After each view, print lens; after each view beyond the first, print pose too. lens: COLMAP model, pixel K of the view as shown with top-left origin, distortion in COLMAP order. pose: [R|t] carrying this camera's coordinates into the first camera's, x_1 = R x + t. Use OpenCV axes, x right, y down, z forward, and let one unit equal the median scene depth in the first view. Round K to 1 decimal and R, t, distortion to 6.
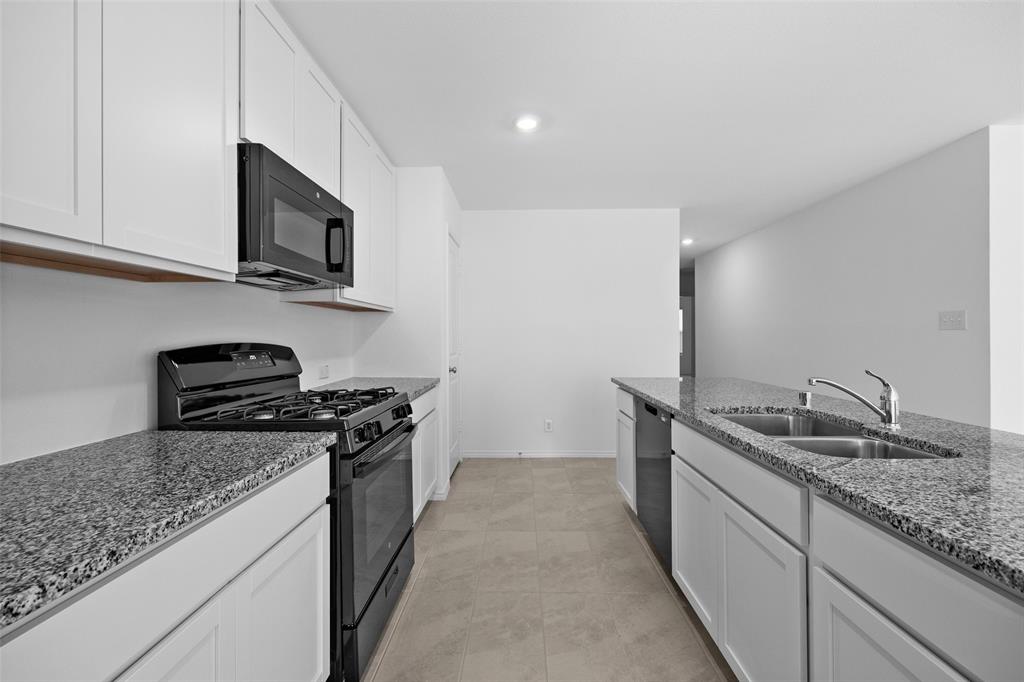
lens RADIAL K [[426.2, 0, 515.6], [0, 426.2, 330.2], [0, 0, 1]] dist [-0.003959, -0.000071]
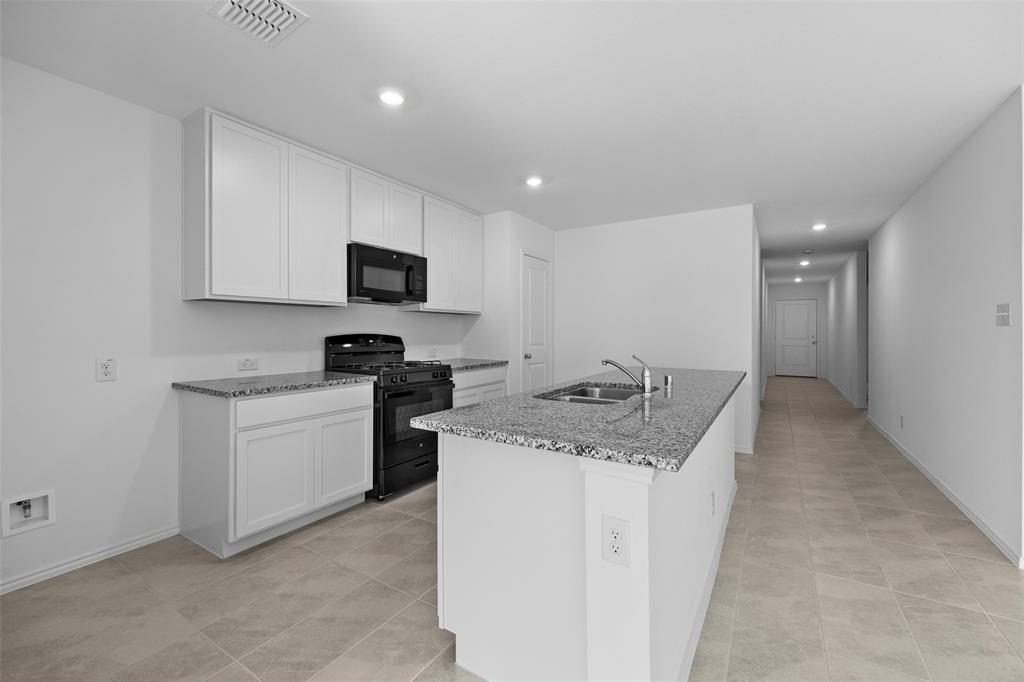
lens RADIAL K [[426.2, 0, 515.6], [0, 426.2, 330.2], [0, 0, 1]] dist [-0.003959, -0.000071]
pose [[0.851269, 0.002064, -0.524725, 0.857466], [0.003097, 0.999955, 0.008958, -0.002487], [0.524720, -0.009251, 0.851224, -0.294373]]
